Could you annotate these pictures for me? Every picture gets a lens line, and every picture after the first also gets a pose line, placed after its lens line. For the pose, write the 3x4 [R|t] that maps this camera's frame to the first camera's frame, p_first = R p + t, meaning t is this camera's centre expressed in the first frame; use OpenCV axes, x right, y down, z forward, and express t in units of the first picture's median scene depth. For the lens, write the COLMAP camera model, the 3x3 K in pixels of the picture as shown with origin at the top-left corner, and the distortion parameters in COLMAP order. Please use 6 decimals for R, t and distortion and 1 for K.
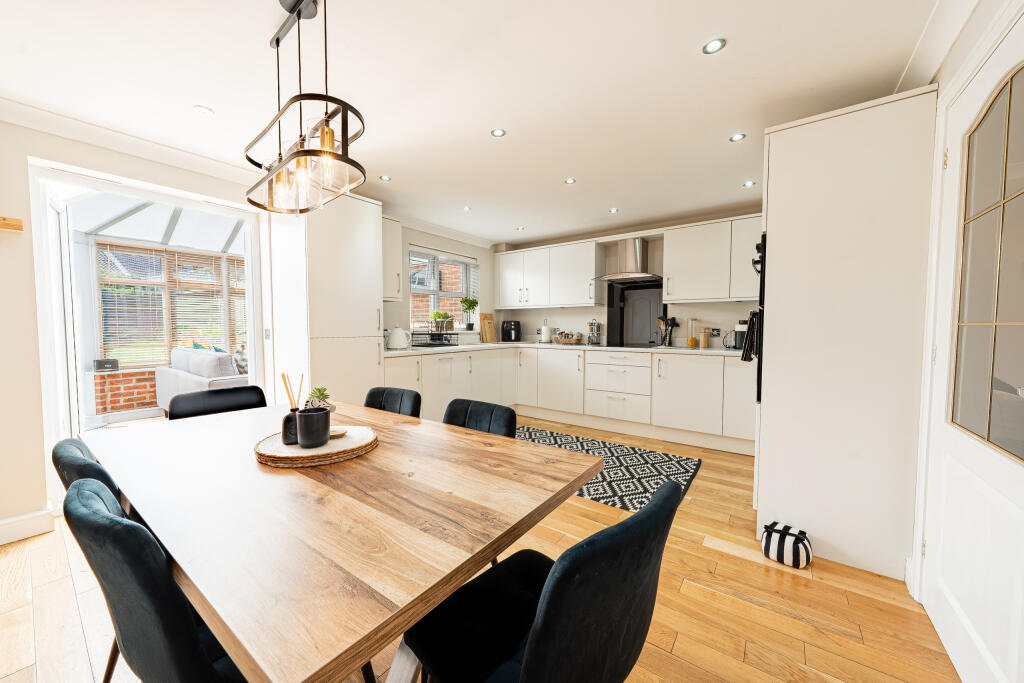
lens RADIAL K [[364.6, 0, 512.0], [0, 364.6, 341.5], [0, 0, 1]] dist [-0.000397, -0.000020]
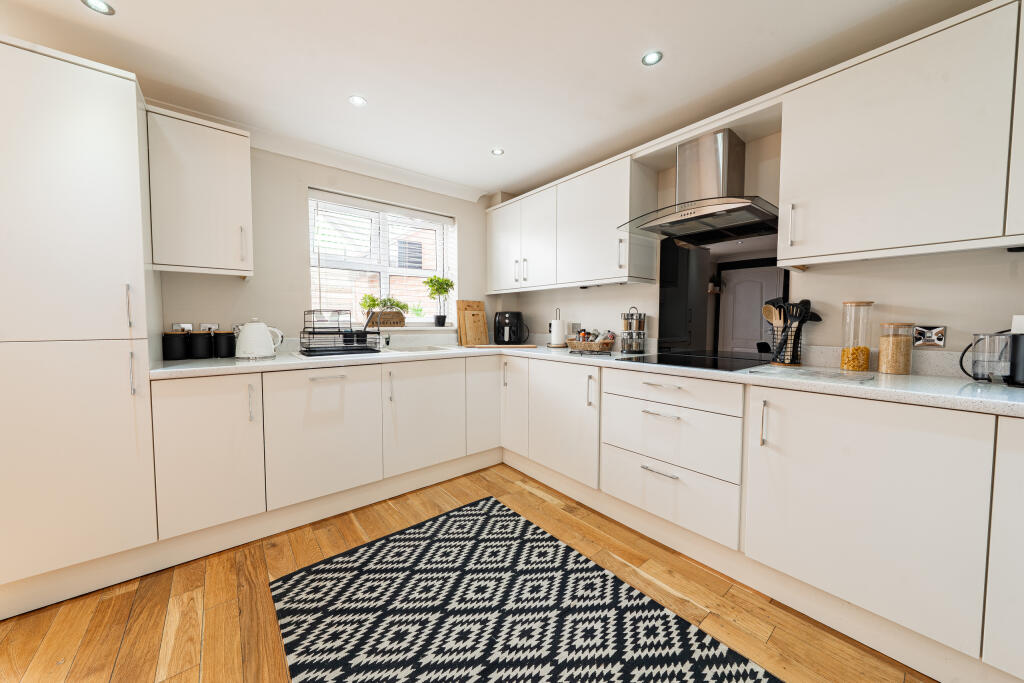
lens RADIAL K [[361.1, 0, 511.7], [0, 361.1, 336.4], [0, 0, 1]] dist [-0.000931, -0.000088]
pose [[0.967887, 0.012215, -0.251089, 0.195131], [-0.011532, 0.999925, 0.004192, -0.018363], [0.251122, -0.001162, 0.967955, 0.454642]]
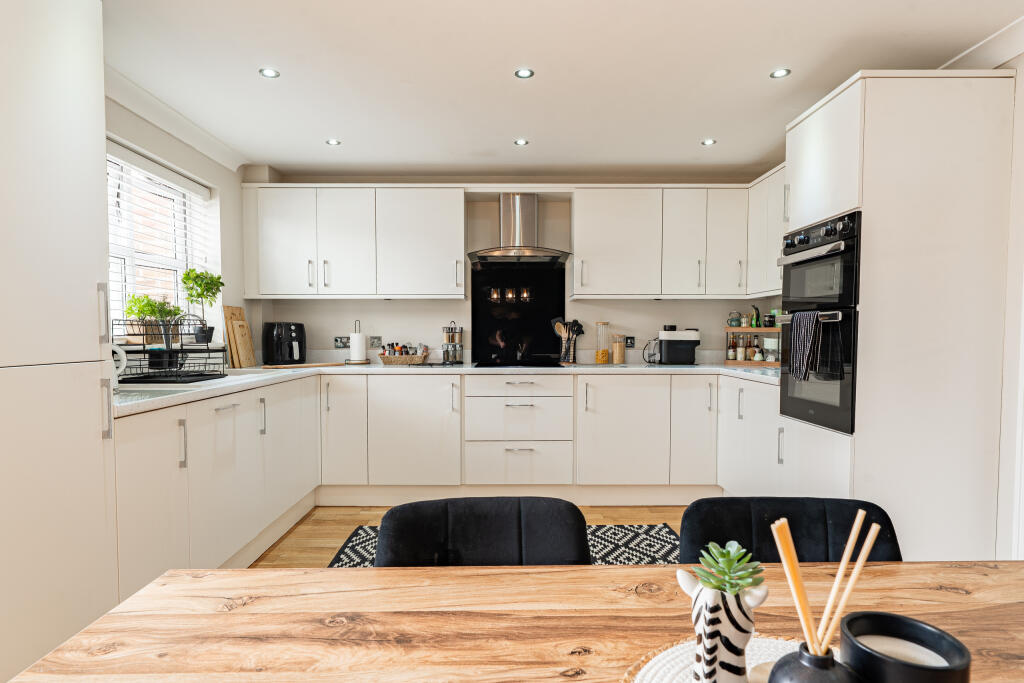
lens RADIAL K [[572.4, 0, 510.2], [0, 572.4, 357.6], [0, 0, 1]] dist [0.005706, 0.000799]
pose [[0.802128, -0.024938, 0.596632, -0.268687], [0.024466, 0.999661, 0.008891, -0.008980], [-0.596651, 0.007466, 0.802466, 0.212510]]
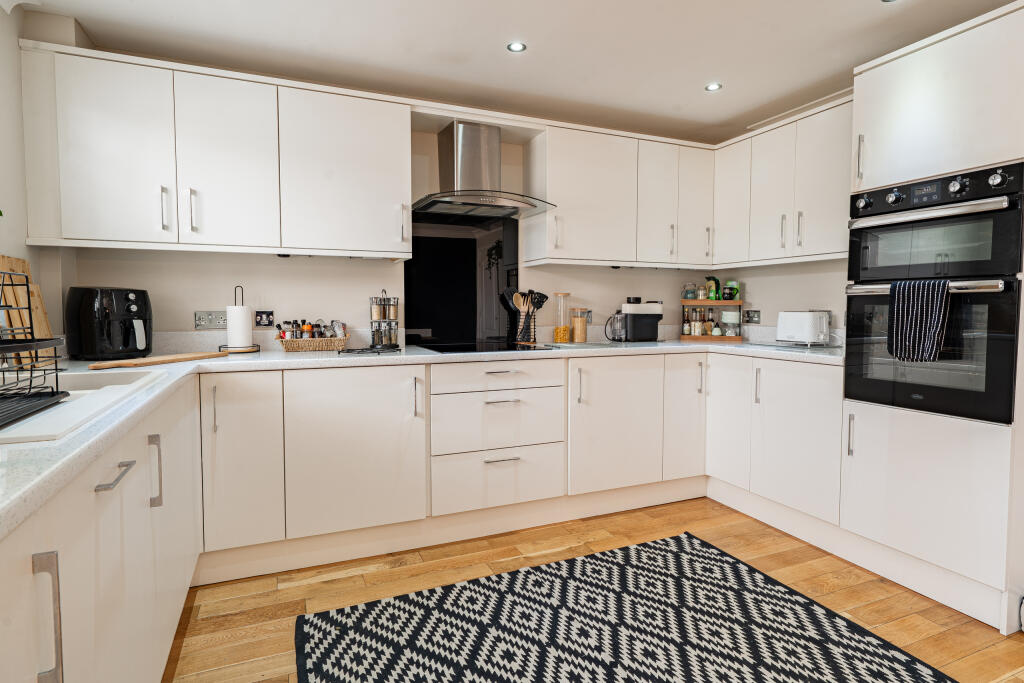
lens RADIAL K [[543.0, 0, 510.1], [0, 543.0, 332.9], [0, 0, 1]] dist [0.003364, 0.000160]
pose [[0.504808, -0.040957, 0.862259, -0.269103], [0.035247, 0.999019, 0.026818, -0.023464], [-0.862512, 0.016854, 0.505757, 0.577564]]
